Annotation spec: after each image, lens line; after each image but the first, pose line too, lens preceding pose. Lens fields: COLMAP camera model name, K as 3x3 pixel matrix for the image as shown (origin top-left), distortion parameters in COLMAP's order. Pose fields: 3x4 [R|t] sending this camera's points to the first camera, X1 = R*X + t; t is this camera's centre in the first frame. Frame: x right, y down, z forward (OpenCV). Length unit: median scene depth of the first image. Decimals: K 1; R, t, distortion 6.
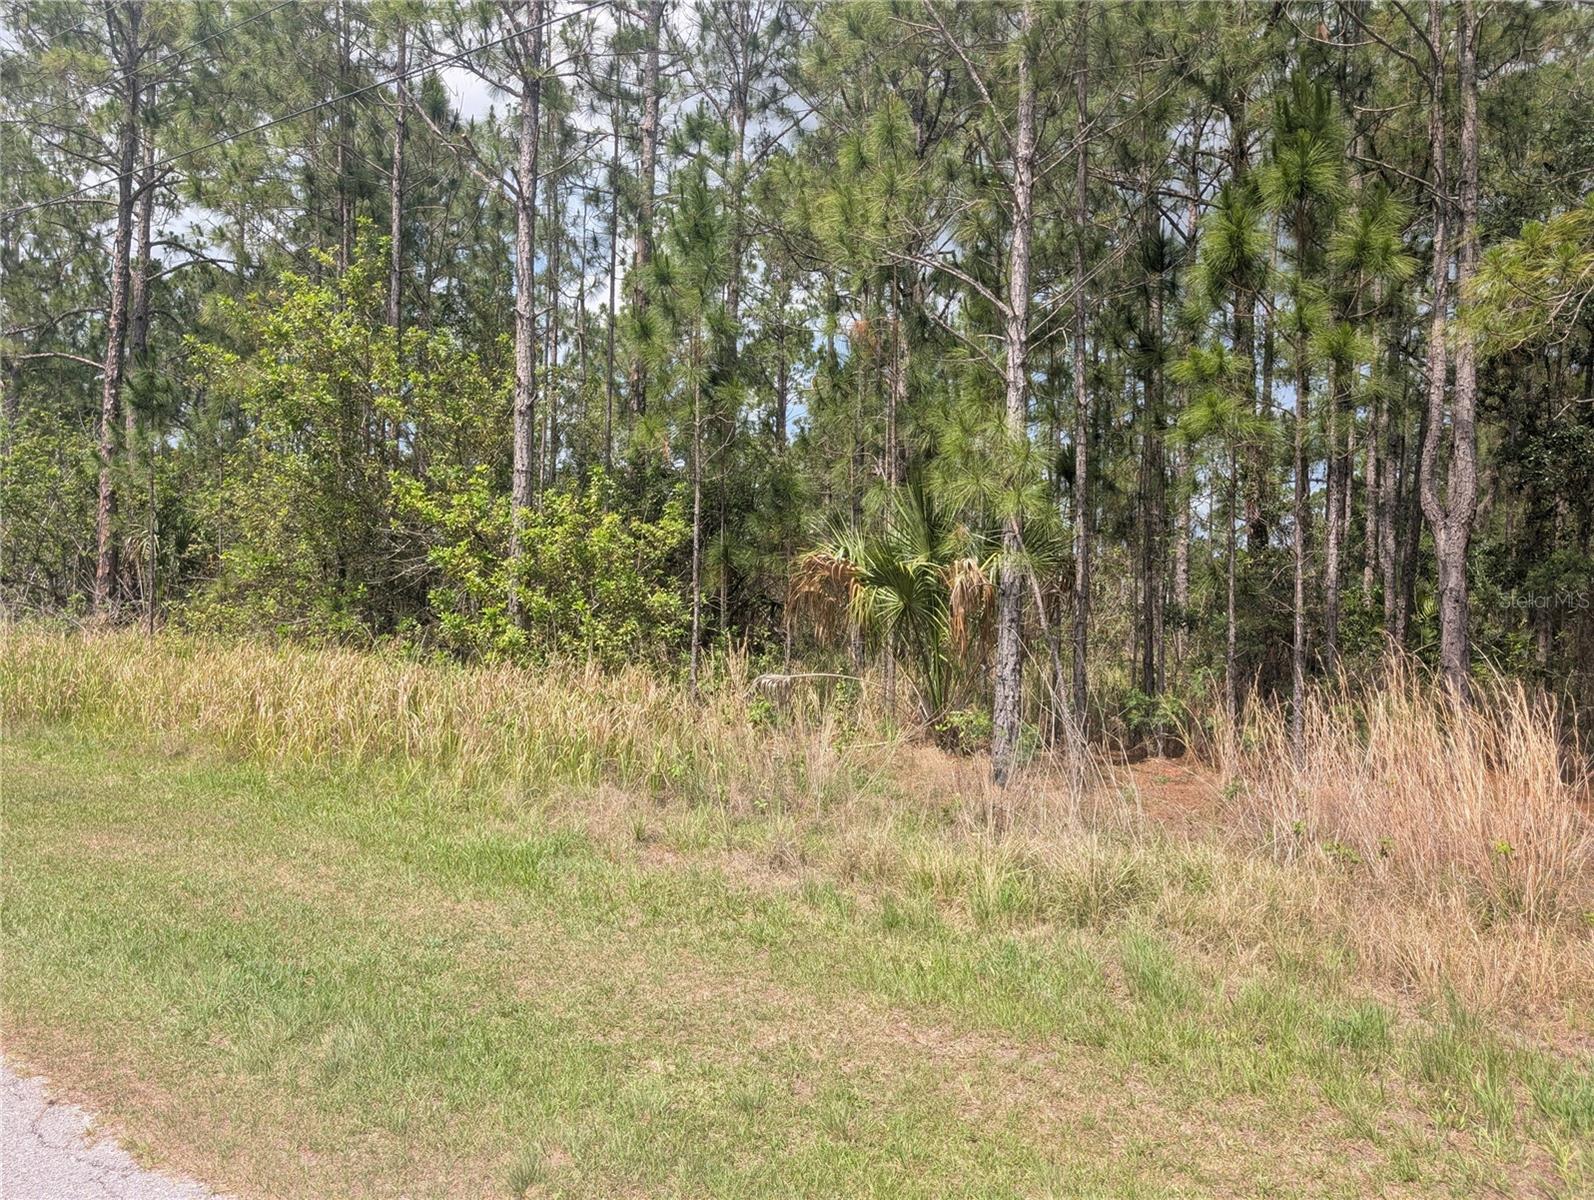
lens RADIAL K [[1153.1, 0, 809.3], [0, 1153.1, 586.6], [0, 0, 1]] dist [0.031624, -0.027863]
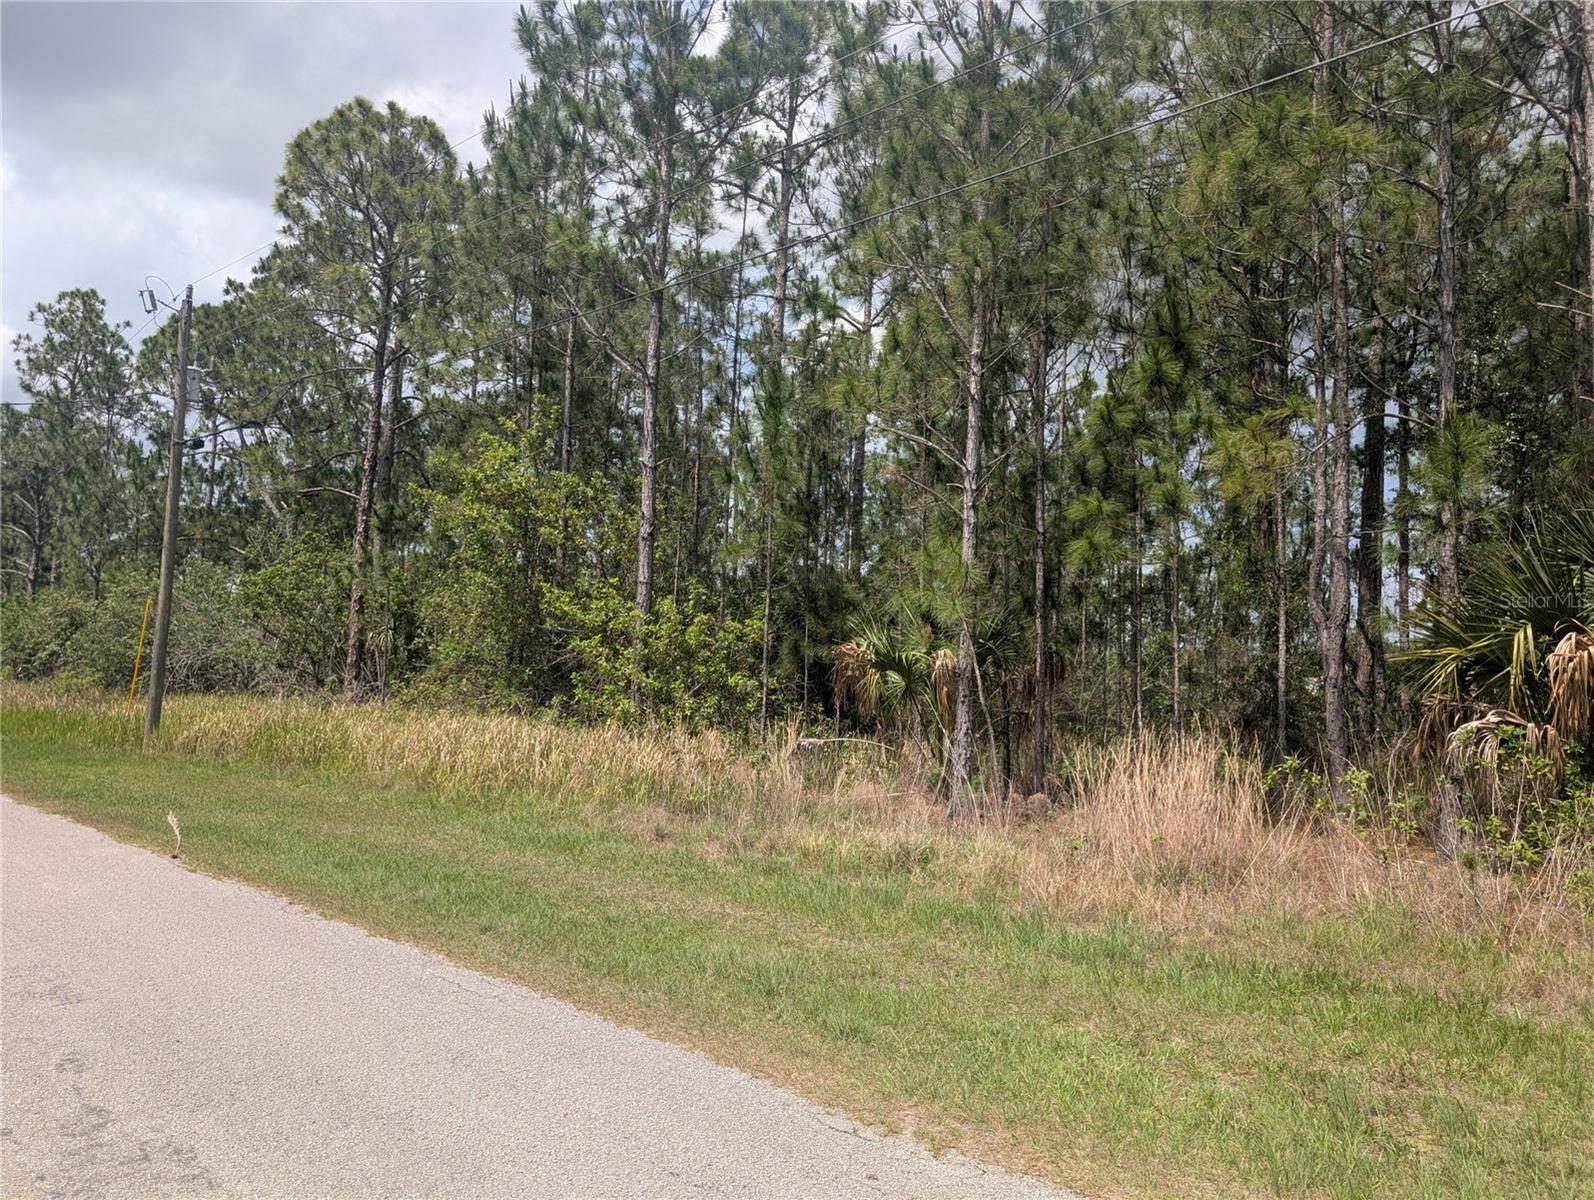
lens RADIAL K [[1153.1, 0, 816.7], [0, 1153.1, 588.4], [0, 0, 1]] dist [0.031624, -0.027863]
pose [[0.985480, -0.004349, -0.169737, 0.203518], [-0.008941, 0.996956, -0.077455, 0.008255], [0.169557, 0.077848, 0.982441, -0.309577]]
